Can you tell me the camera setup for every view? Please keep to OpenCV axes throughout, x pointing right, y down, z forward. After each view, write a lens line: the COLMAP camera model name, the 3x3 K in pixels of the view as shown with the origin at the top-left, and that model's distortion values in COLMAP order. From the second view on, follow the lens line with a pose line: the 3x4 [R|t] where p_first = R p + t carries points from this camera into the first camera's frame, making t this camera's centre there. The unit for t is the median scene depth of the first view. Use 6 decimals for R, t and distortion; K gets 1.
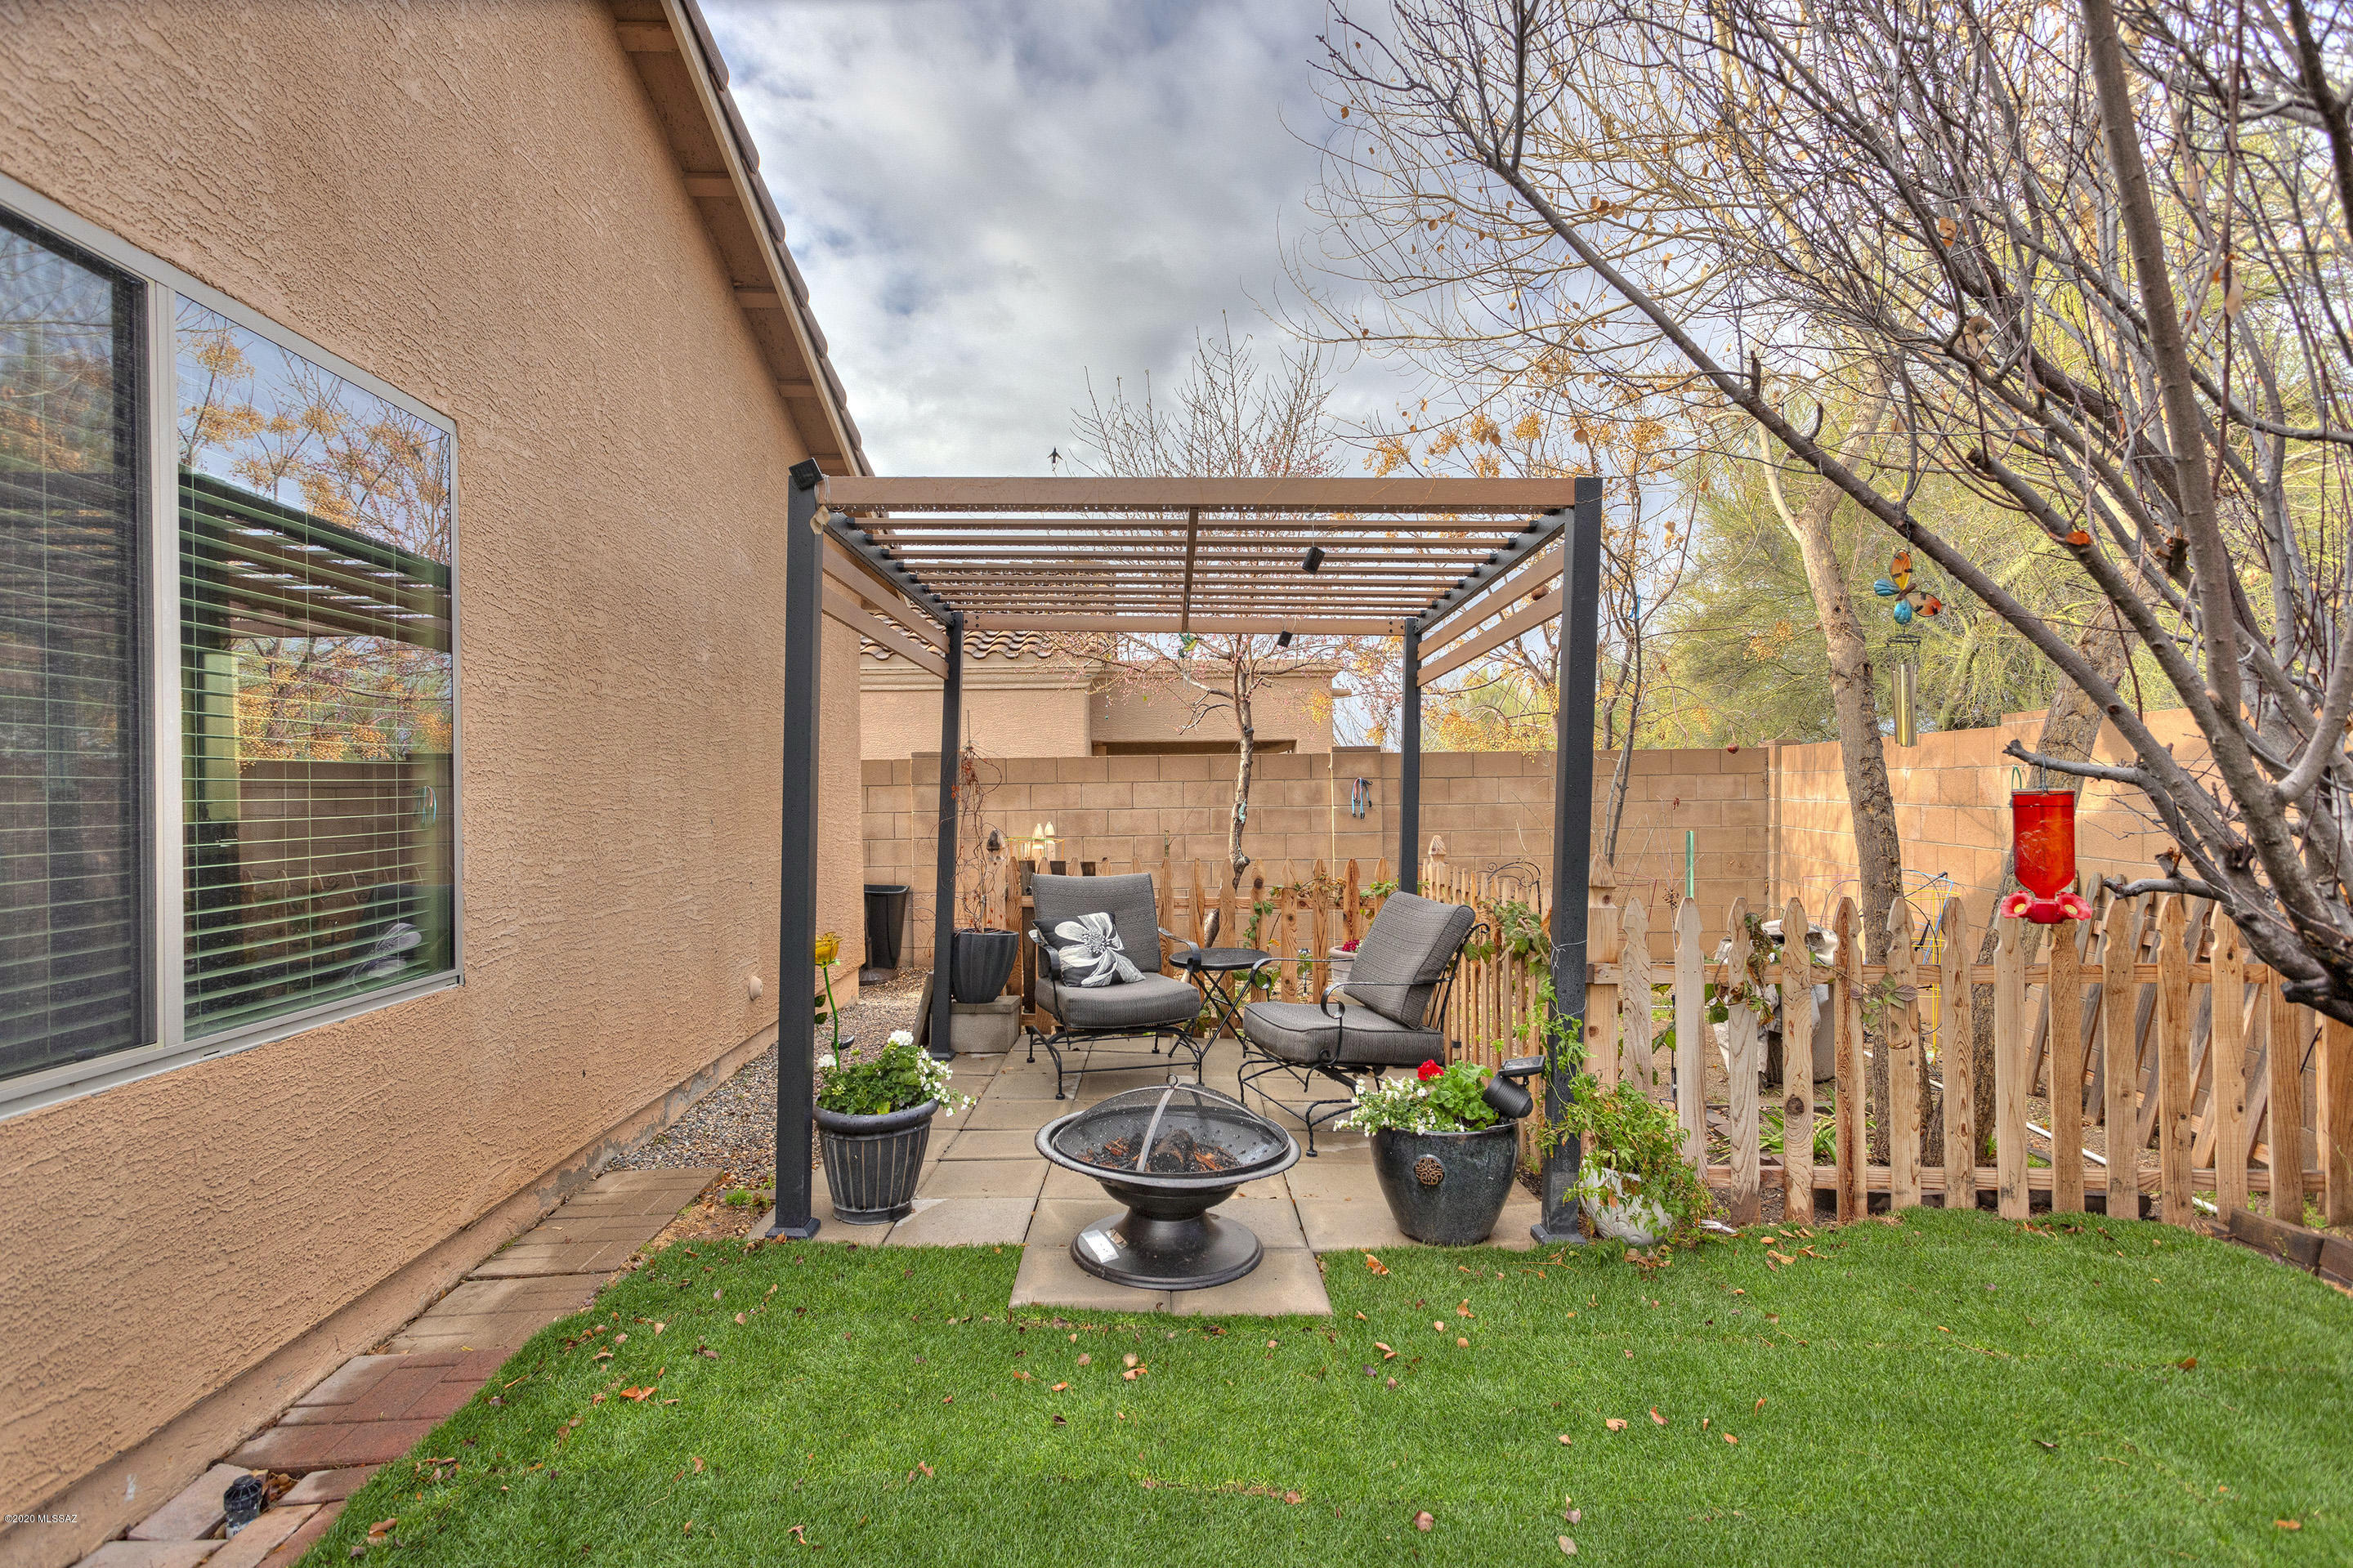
lens RADIAL K [[1097.8, 0, 1171.3], [0, 1097.8, 784.4], [0, 0, 1]] dist [0.005326, 0.001548]
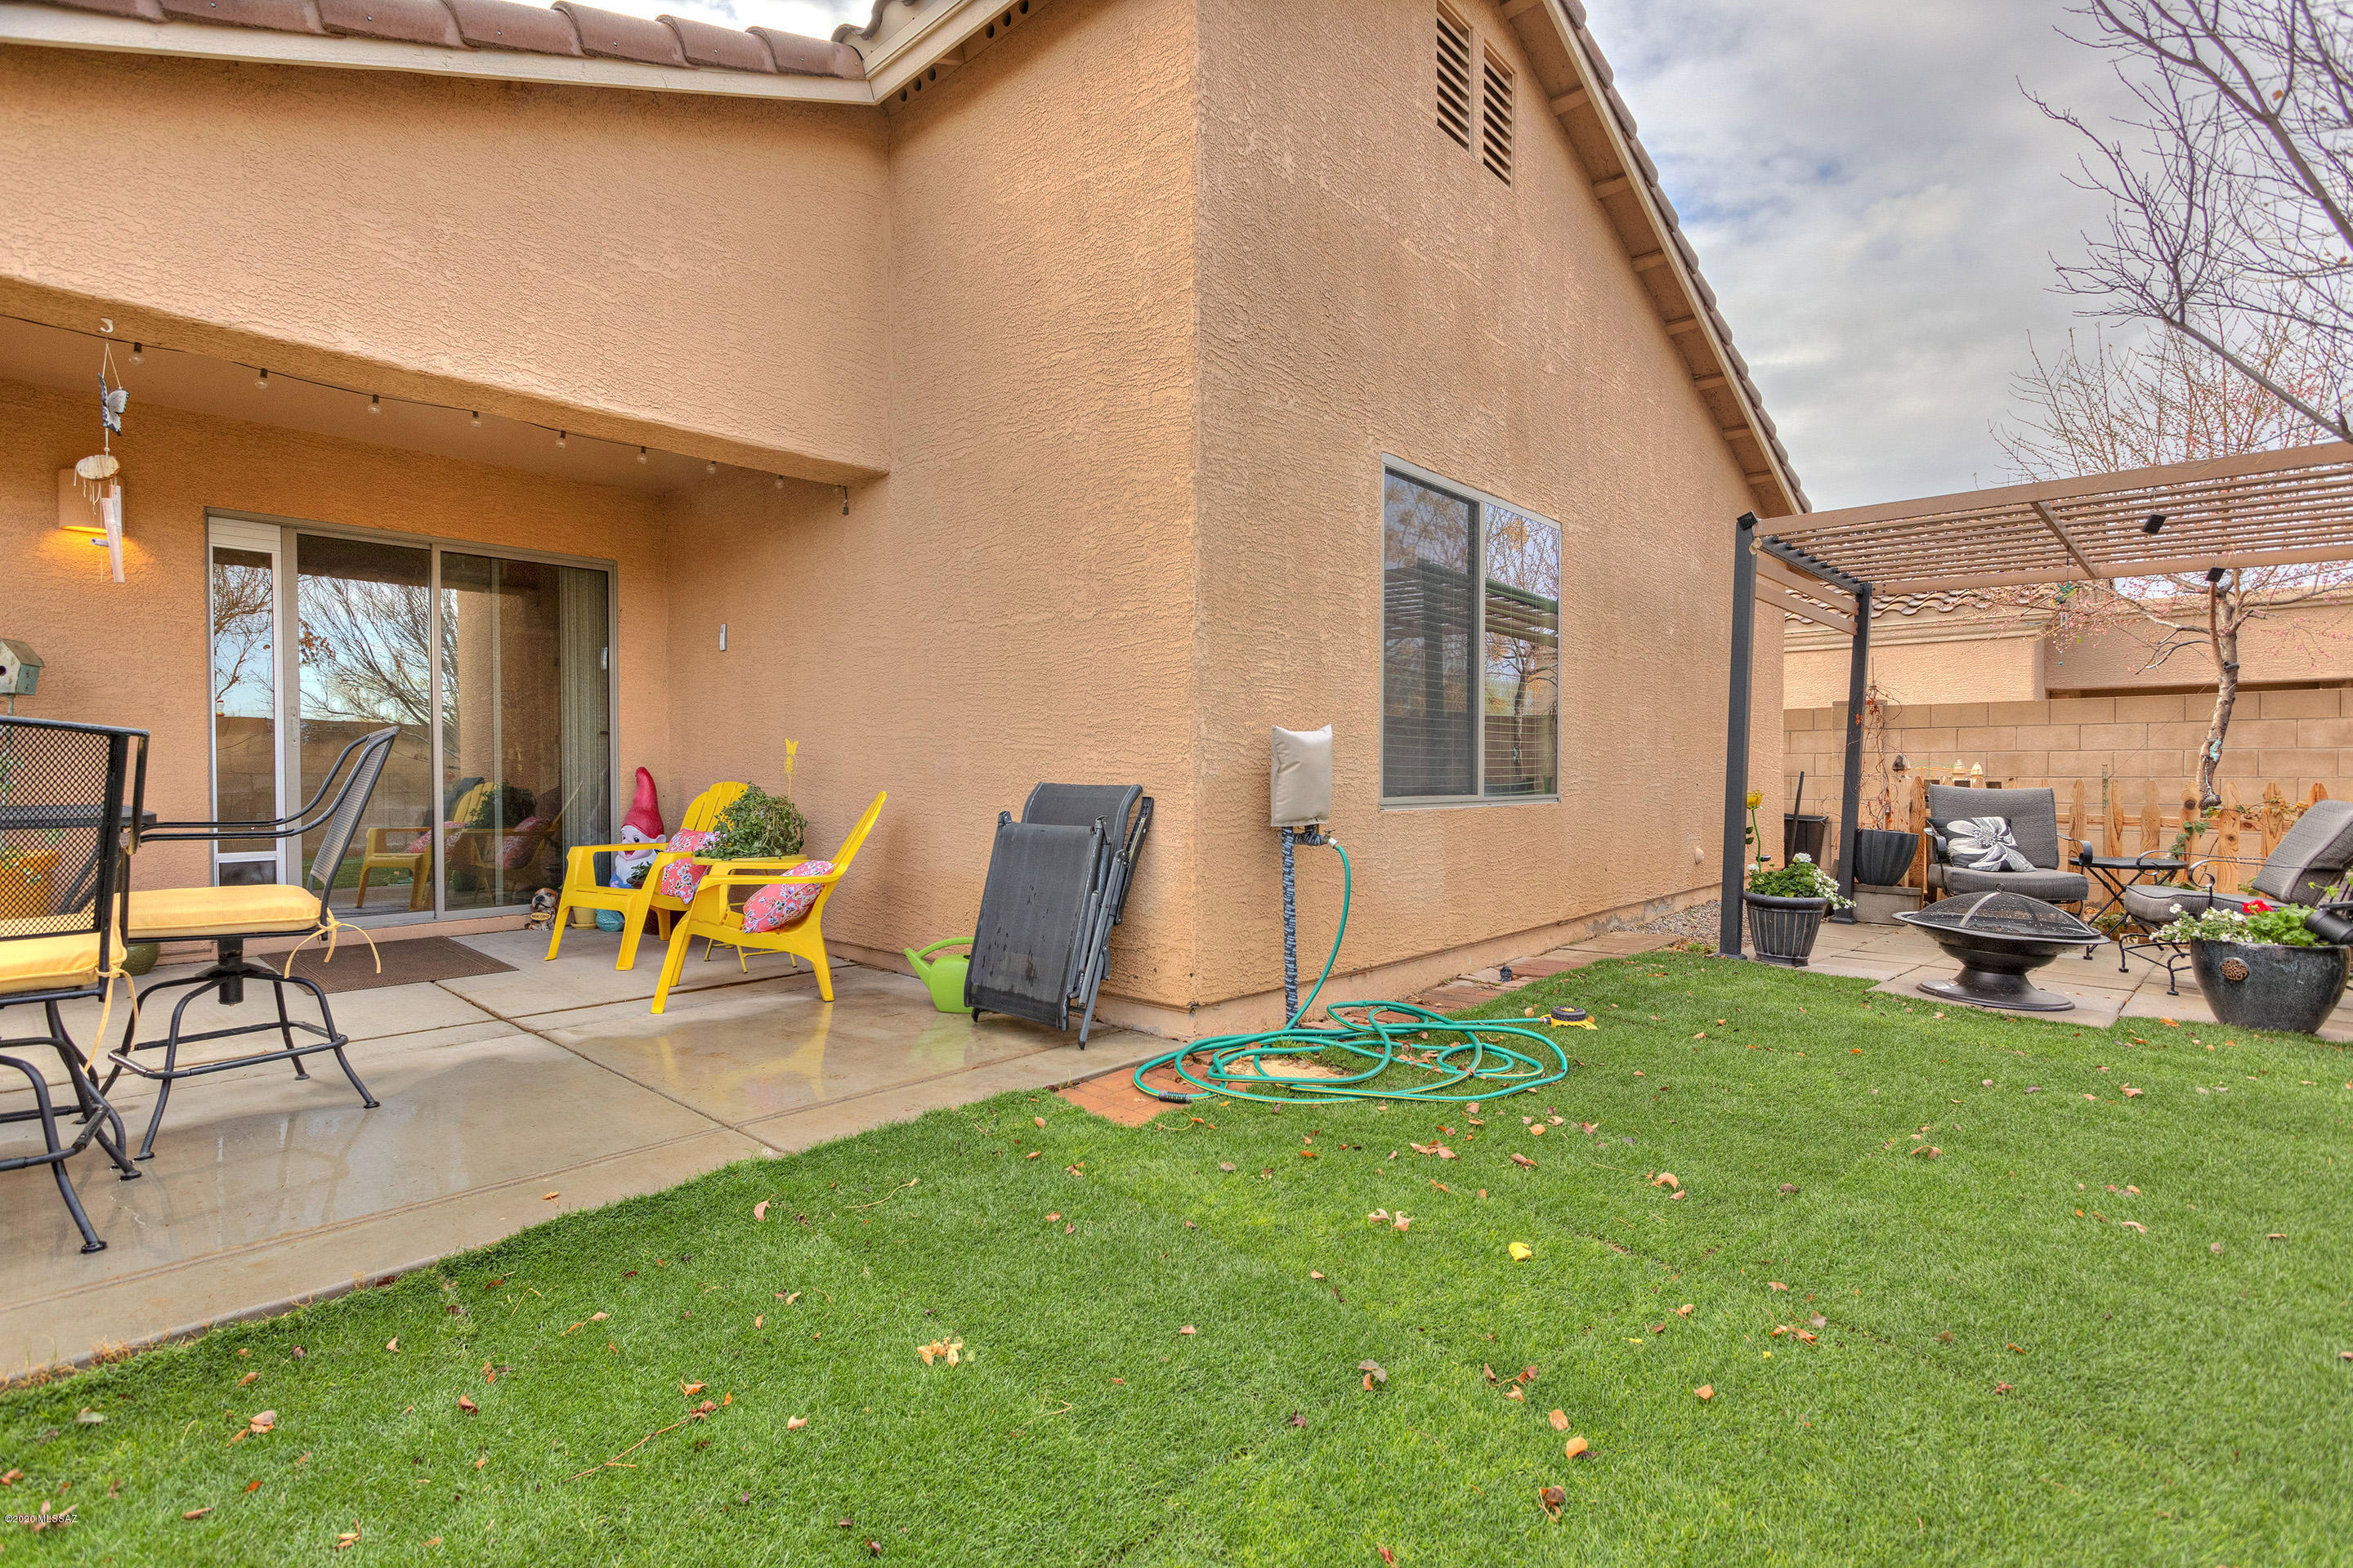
lens RADIAL K [[1097.8, 0, 1171.3], [0, 1097.8, 784.4], [0, 0, 1]] dist [0.005326, 0.001548]
pose [[0.705390, 0.022127, -0.708474, 0.171368], [-0.007581, 0.999691, 0.023674, 0.064207], [0.708779, -0.011328, 0.705340, -0.563808]]
